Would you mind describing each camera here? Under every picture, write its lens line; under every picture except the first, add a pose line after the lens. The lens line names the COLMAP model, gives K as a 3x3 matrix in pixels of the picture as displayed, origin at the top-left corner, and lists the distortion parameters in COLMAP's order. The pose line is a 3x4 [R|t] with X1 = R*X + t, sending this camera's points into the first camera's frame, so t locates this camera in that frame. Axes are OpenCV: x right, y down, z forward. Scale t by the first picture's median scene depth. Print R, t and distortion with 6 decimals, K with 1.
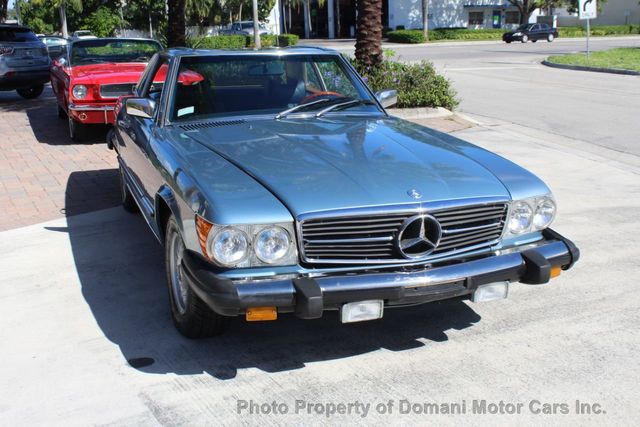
lens RADIAL K [[694.4, 0, 307.0], [0, 694.4, 204.9], [0, 0, 1]] dist [-0.084254, 0.056511]
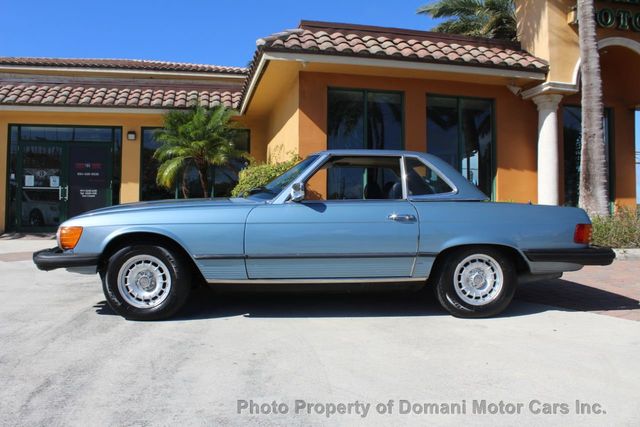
lens RADIAL K [[534.8, 0, 303.2], [0, 534.8, 213.4], [0, 0, 1]] dist [-0.170963, 0.148900]
pose [[-0.320329, 0.013932, -0.947204, 1.387909], [-0.234061, 0.967726, 0.093389, -0.307086], [0.917935, 0.251619, -0.306730, 1.986061]]
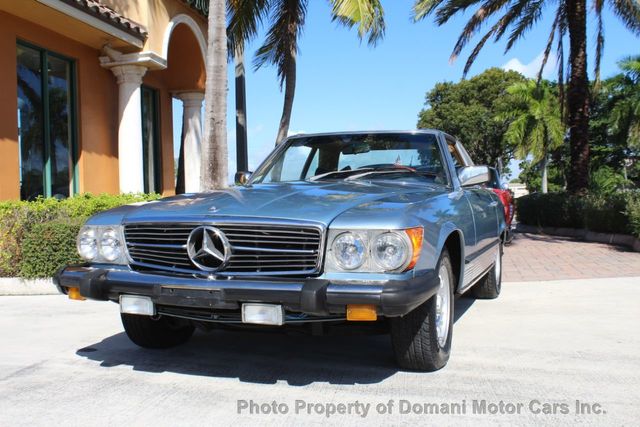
lens RADIAL K [[694.4, 0, 307.0], [0, 694.4, 204.9], [0, 0, 1]] dist [-0.084254, 0.056511]
pose [[0.742095, -0.000102, -0.670294, 0.896940], [-0.157397, 0.972013, -0.174405, 0.129338], [0.651553, 0.234927, 0.721310, 0.303564]]
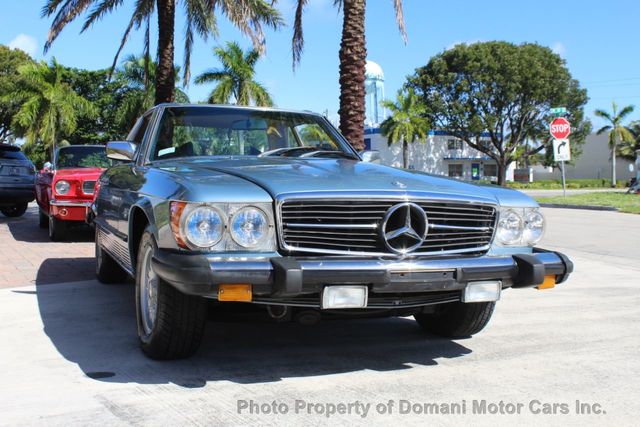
lens RADIAL K [[694.4, 0, 307.0], [0, 694.4, 204.9], [0, 0, 1]] dist [-0.084254, 0.056511]
pose [[0.999578, 0.018273, 0.022596, 0.005576], [-0.012789, 0.974825, -0.222606, 0.210620], [-0.026095, 0.222223, 0.974647, 0.065270]]
